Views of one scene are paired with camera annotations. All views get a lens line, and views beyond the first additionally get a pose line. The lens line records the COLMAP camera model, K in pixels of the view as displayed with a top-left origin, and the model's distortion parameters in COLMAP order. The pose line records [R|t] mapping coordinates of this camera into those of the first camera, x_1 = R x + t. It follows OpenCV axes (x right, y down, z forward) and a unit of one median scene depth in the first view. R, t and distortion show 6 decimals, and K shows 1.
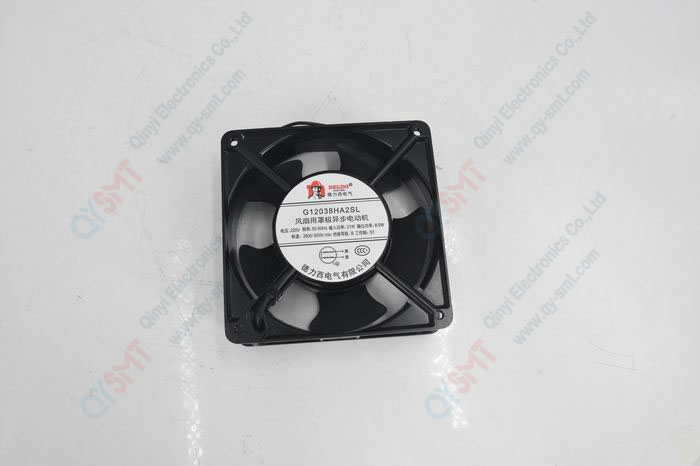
lens RADIAL K [[671.6, 0, 350.0], [0, 671.6, 233.0], [0, 0, 1]] dist [-0.000863, 0.001655]
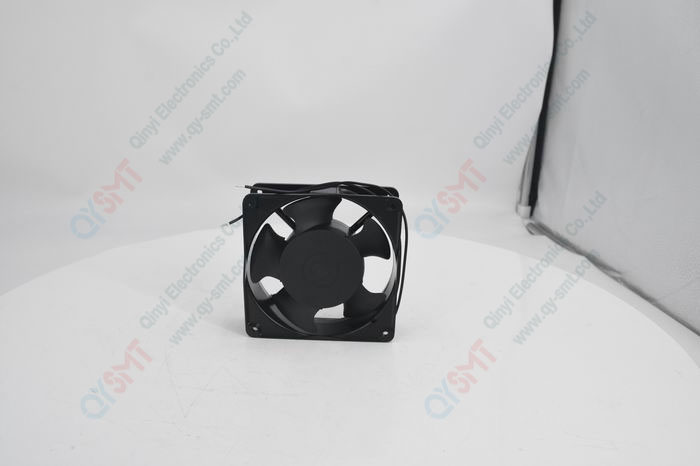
lens RADIAL K [[671.6, 0, 350.0], [0, 671.6, 233.0], [0, 0, 1]] dist [-0.000863, 0.001655]
pose [[1.000000, 0.000057, -0.000741, 0.512951], [-0.000057, 1.000000, 0.000010, -0.000044], [0.000741, -0.000010, 1.000000, 0.000248]]
